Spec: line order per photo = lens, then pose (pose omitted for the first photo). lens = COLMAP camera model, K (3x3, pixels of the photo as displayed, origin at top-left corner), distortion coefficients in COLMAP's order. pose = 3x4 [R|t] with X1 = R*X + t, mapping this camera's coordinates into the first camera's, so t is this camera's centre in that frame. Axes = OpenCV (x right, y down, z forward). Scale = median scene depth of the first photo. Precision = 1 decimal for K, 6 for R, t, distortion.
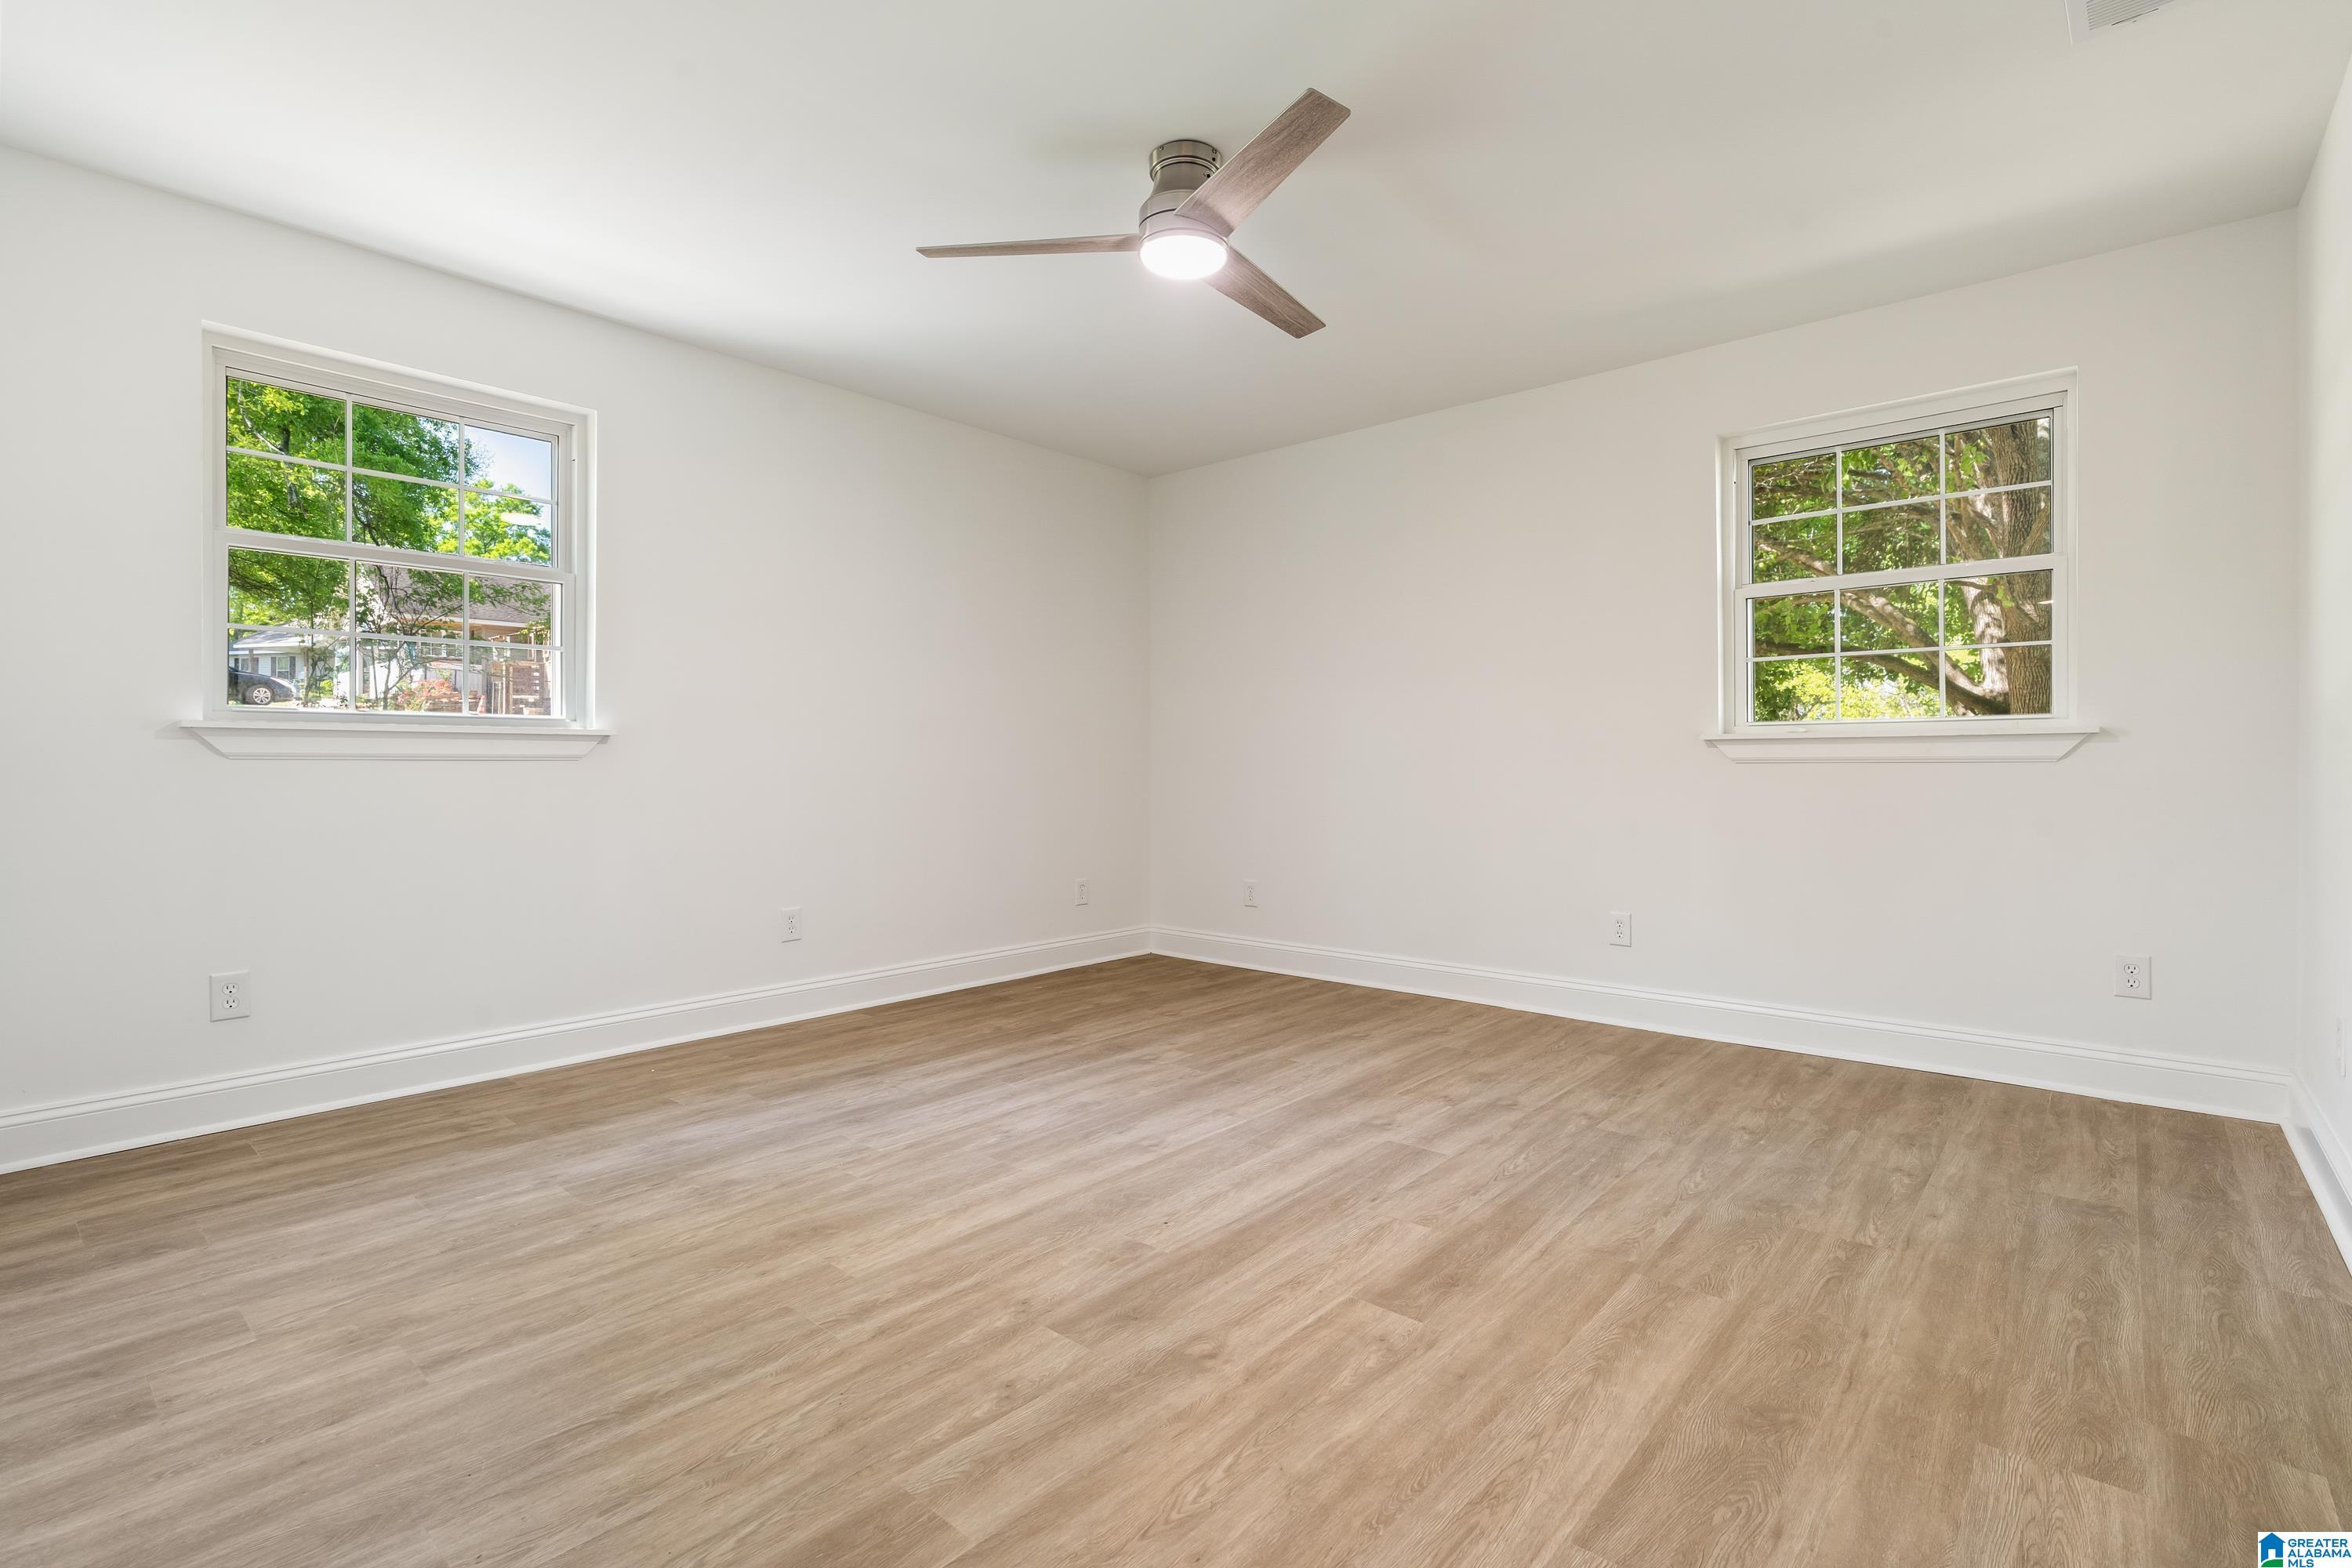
lens RADIAL K [[1060.7, 0, 1176.3], [0, 1060.7, 779.4], [0, 0, 1]] dist [-0.008351, 0.001464]
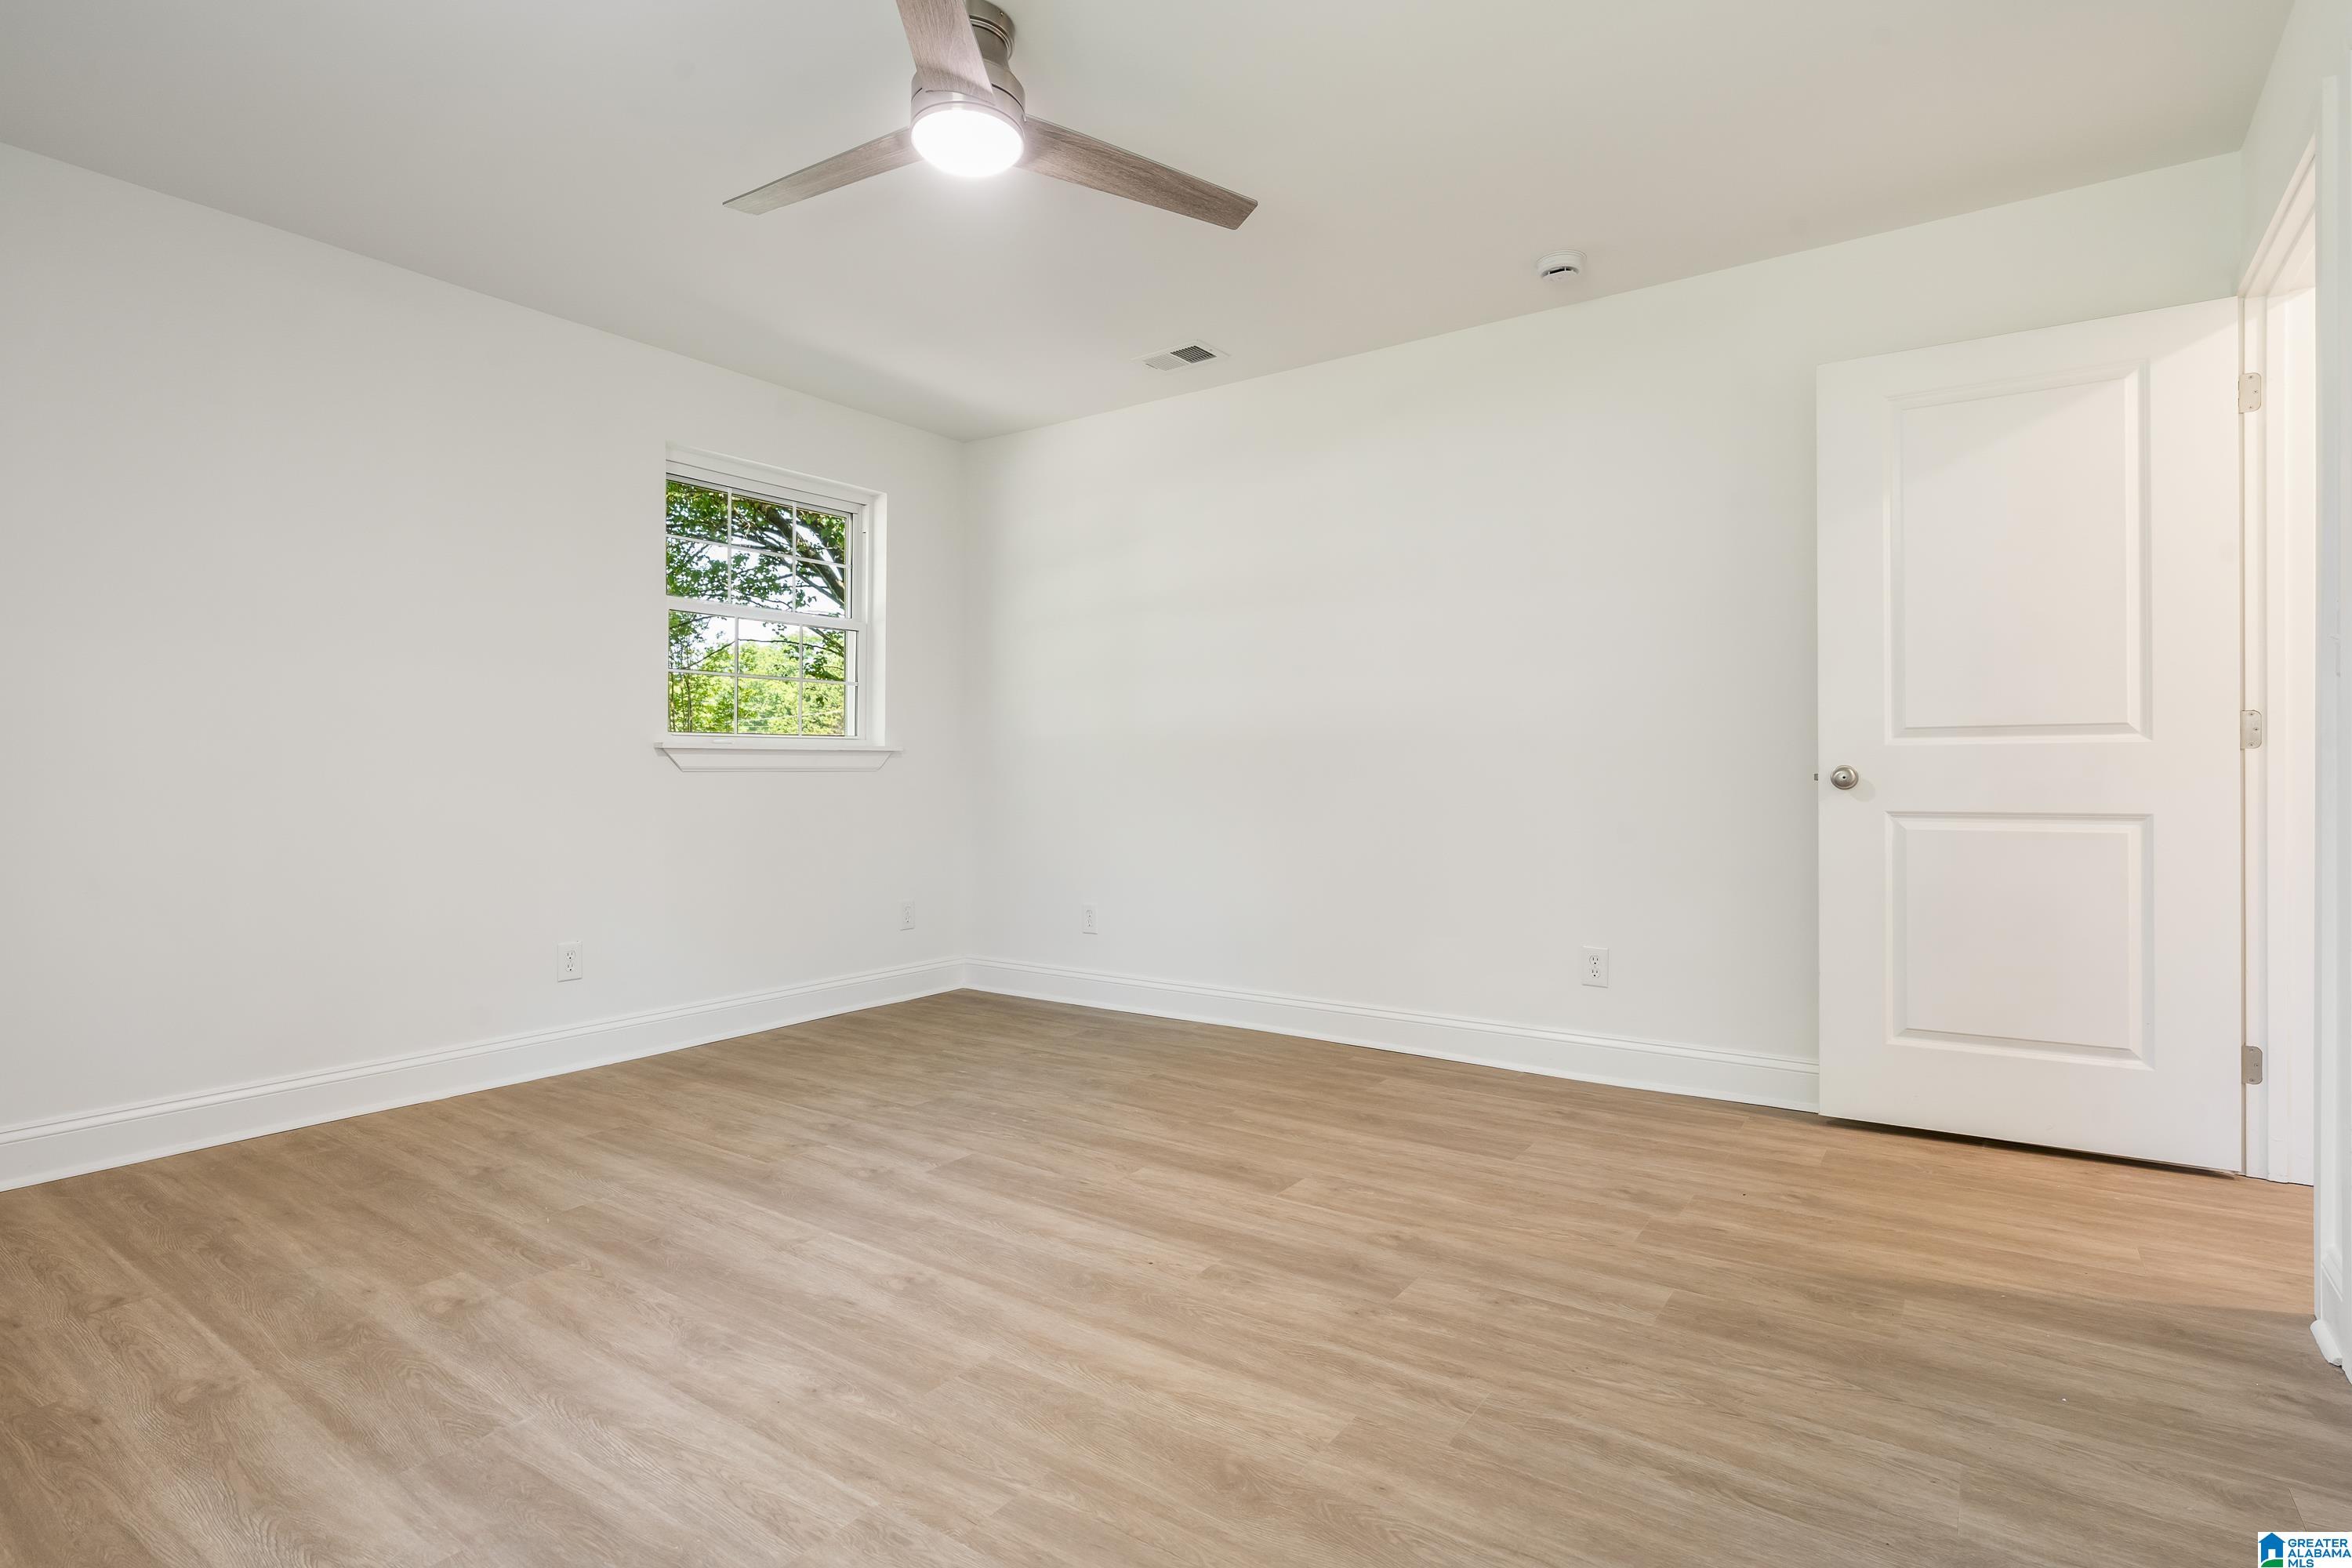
lens RADIAL K [[1185.9, 0, 1121.1], [0, 1185.9, 770.9], [0, 0, 1]] dist [-0.005926, 0.001206]
pose [[-0.075921, 0.003898, 0.997106, -1.058645], [0.015876, 0.999870, -0.002700, -0.009318], [-0.996987, 0.015625, -0.075973, 1.114985]]
